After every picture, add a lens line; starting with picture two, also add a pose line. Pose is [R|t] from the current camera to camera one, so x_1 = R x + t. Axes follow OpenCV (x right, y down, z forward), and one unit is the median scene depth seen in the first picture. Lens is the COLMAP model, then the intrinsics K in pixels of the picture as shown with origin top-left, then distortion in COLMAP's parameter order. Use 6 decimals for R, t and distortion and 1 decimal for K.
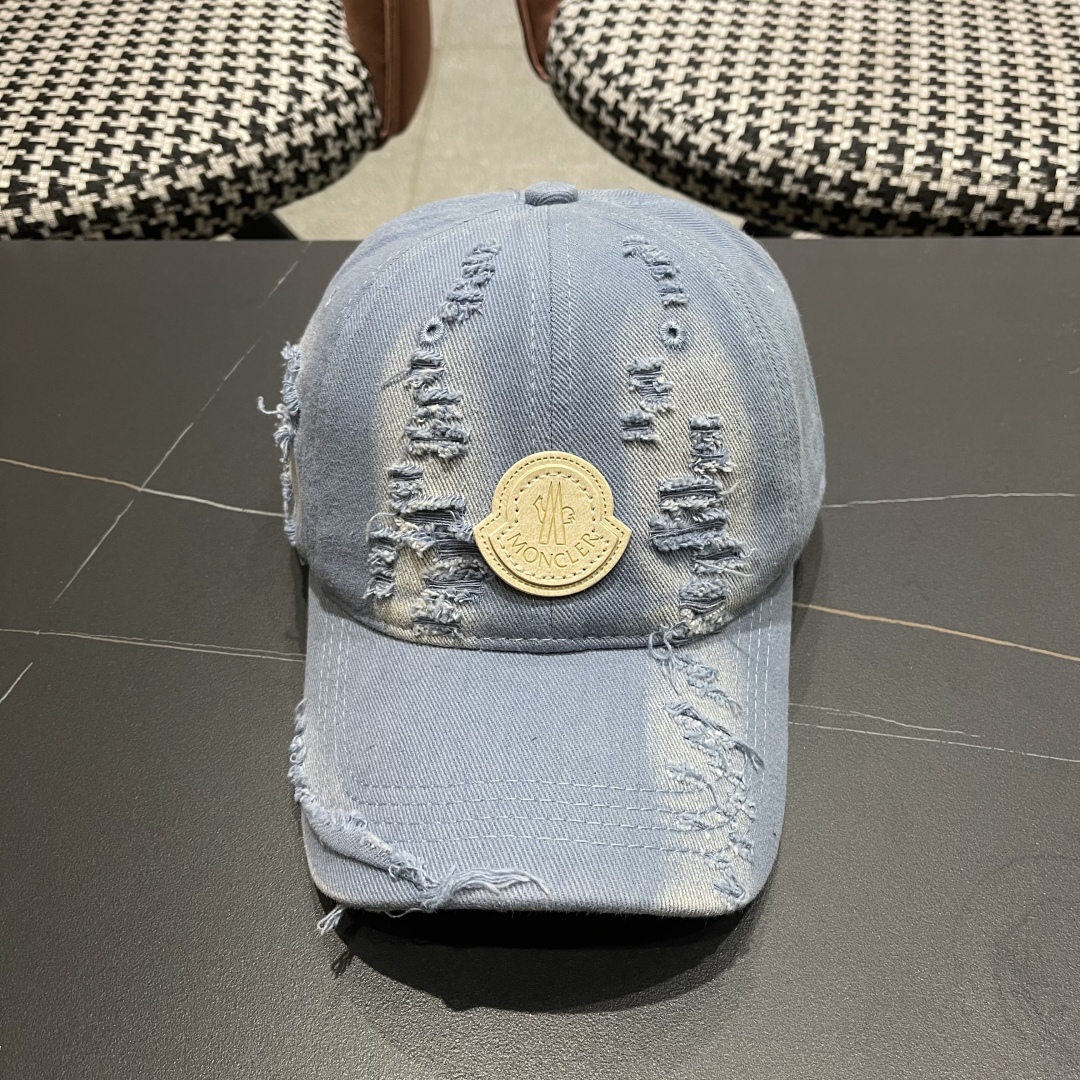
lens RADIAL K [[1128.7, 0, 545.6], [0, 1128.7, 548.2], [0, 0, 1]] dist [0.021242, 0.000000]
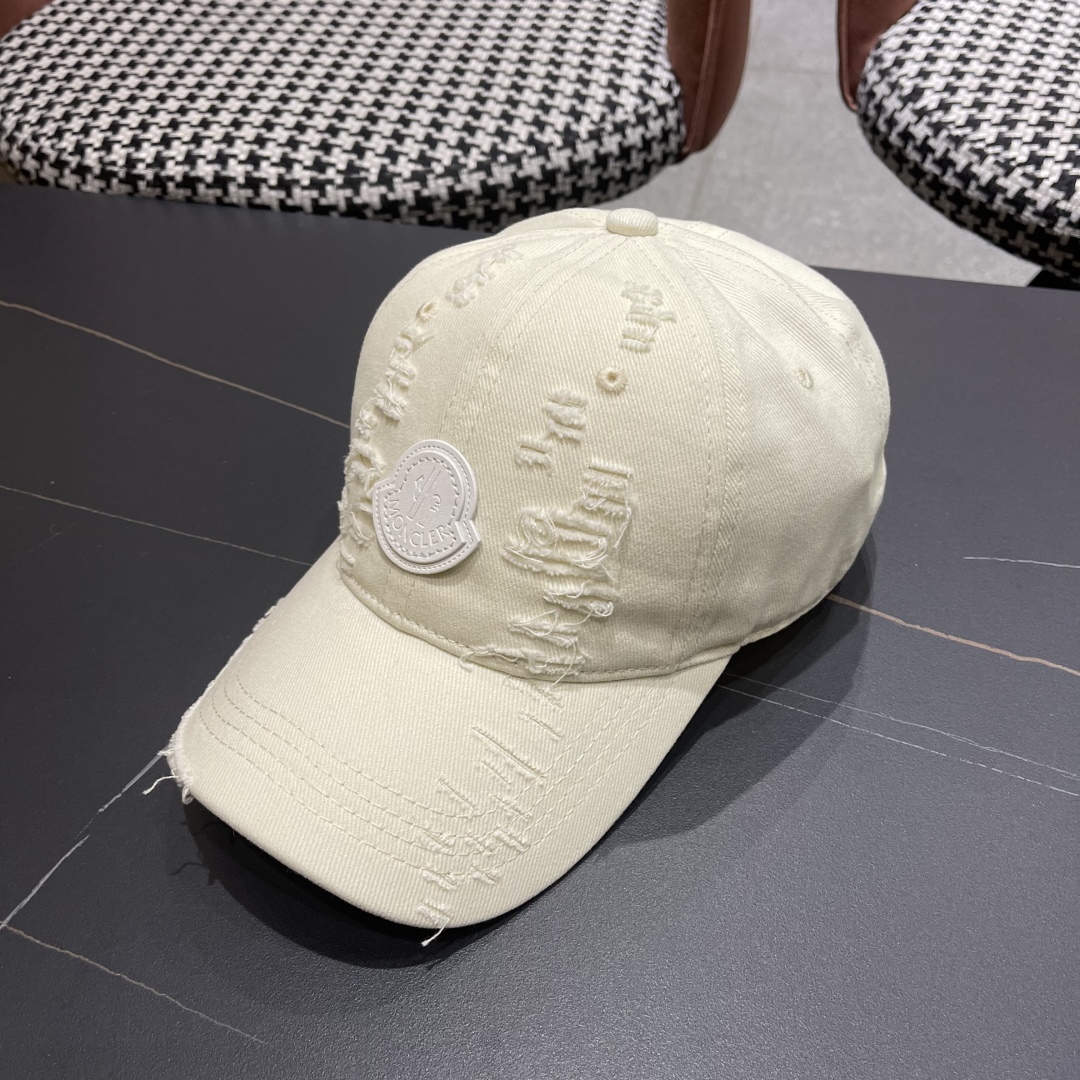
lens RADIAL K [[1128.7, 0, 541.0], [0, 1128.7, 553.8], [0, 0, 1]] dist [0.021242, 0.000000]
pose [[0.969181, 0.155922, -0.190726, -0.018702], [-0.157218, 0.987528, 0.008413, 0.010893], [0.189659, 0.021832, 0.981607, -0.032952]]
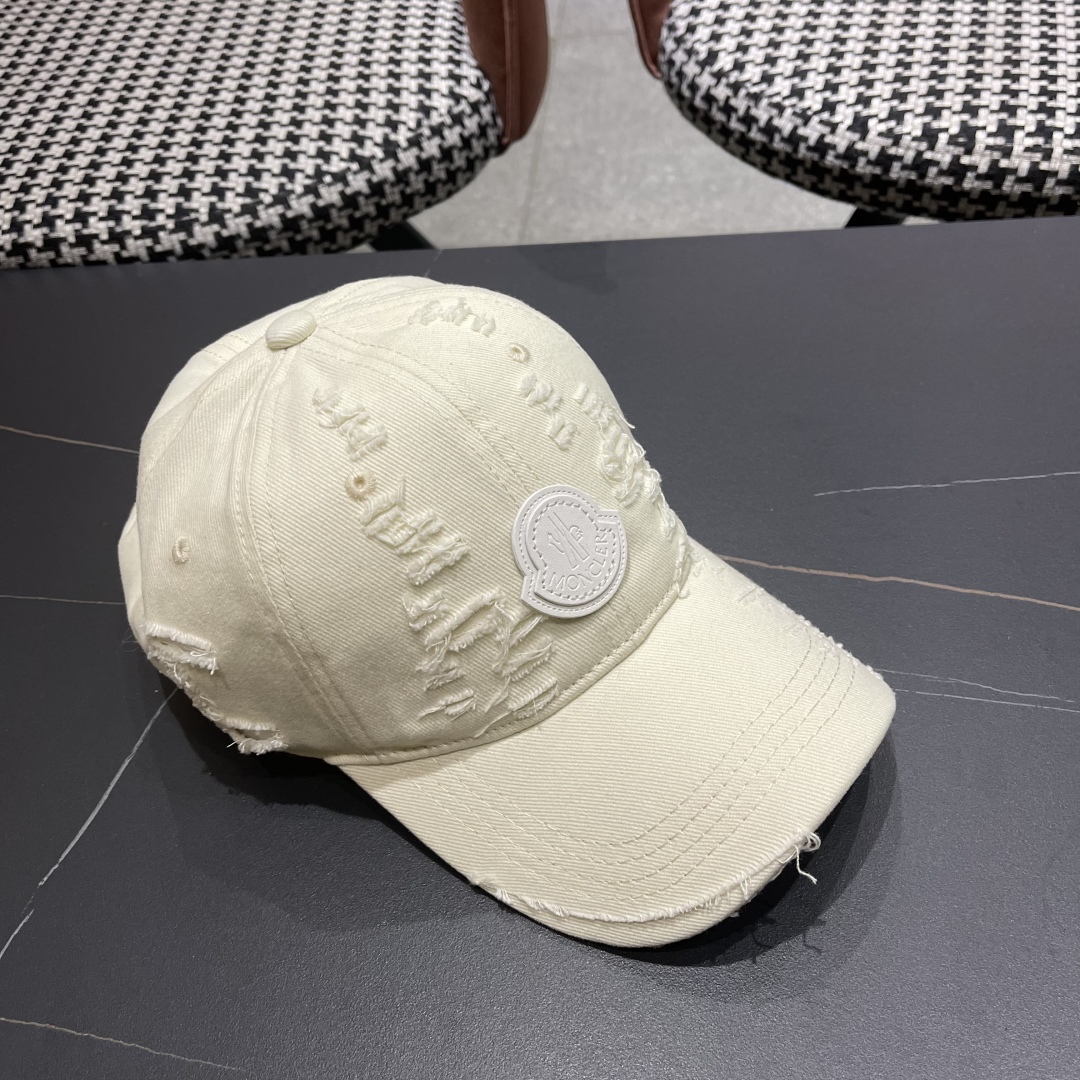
lens RADIAL K [[1128.7, 0, 535.1], [0, 1128.7, 551.5], [0, 0, 1]] dist [0.021242, 0.000000]
pose [[0.992886, -0.014047, -0.118236, 0.005180], [0.016438, 0.999679, 0.019271, -0.001798], [0.117927, -0.021077, 0.992799, -0.063992]]
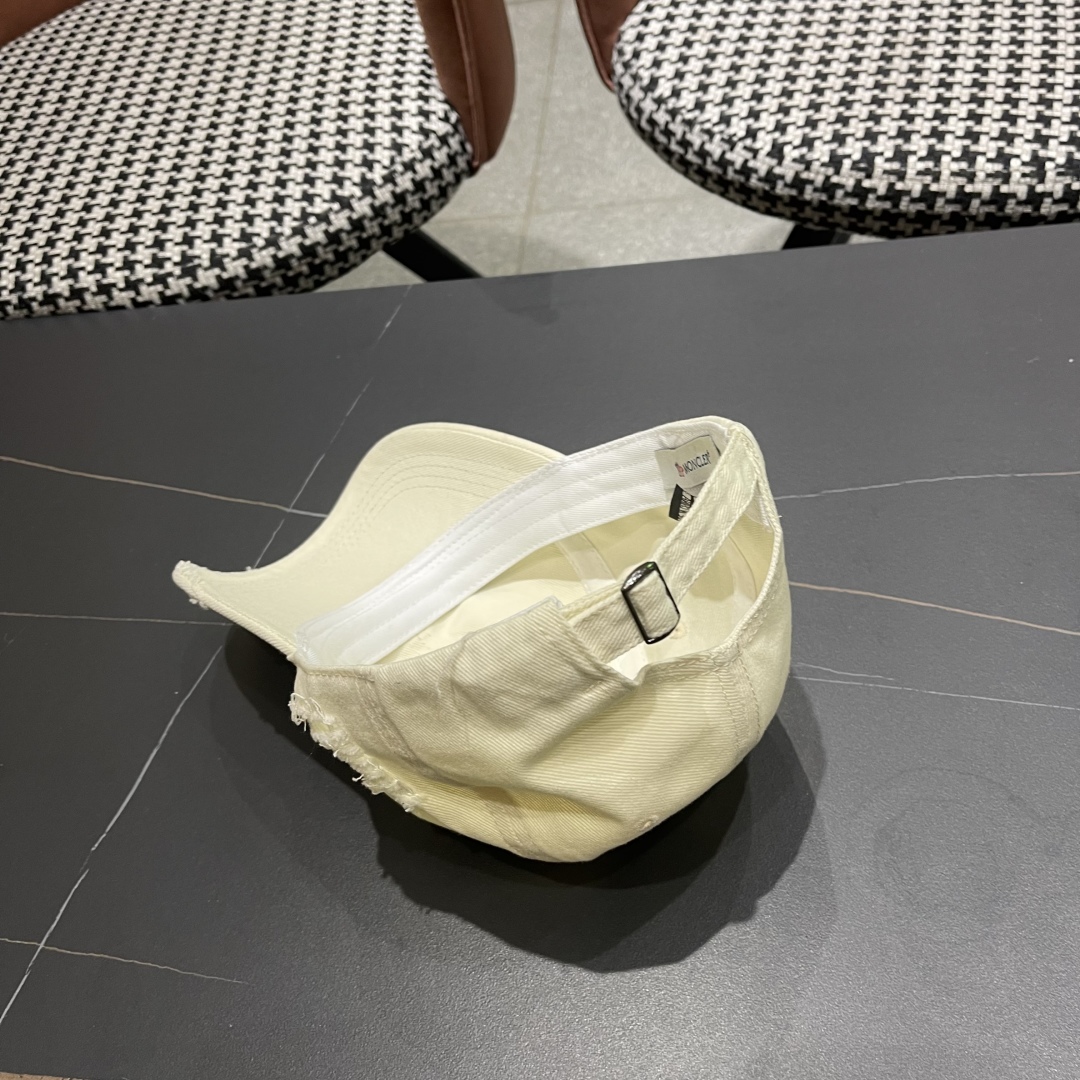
lens RADIAL K [[1128.7, 0, 556.7], [0, 1128.7, 558.4], [0, 0, 1]] dist [0.021242, 0.000000]
pose [[0.986186, -0.048010, -0.158531, 0.120422], [0.062625, 0.994104, 0.088519, -0.067084], [0.153346, -0.097224, 0.983378, -0.202094]]
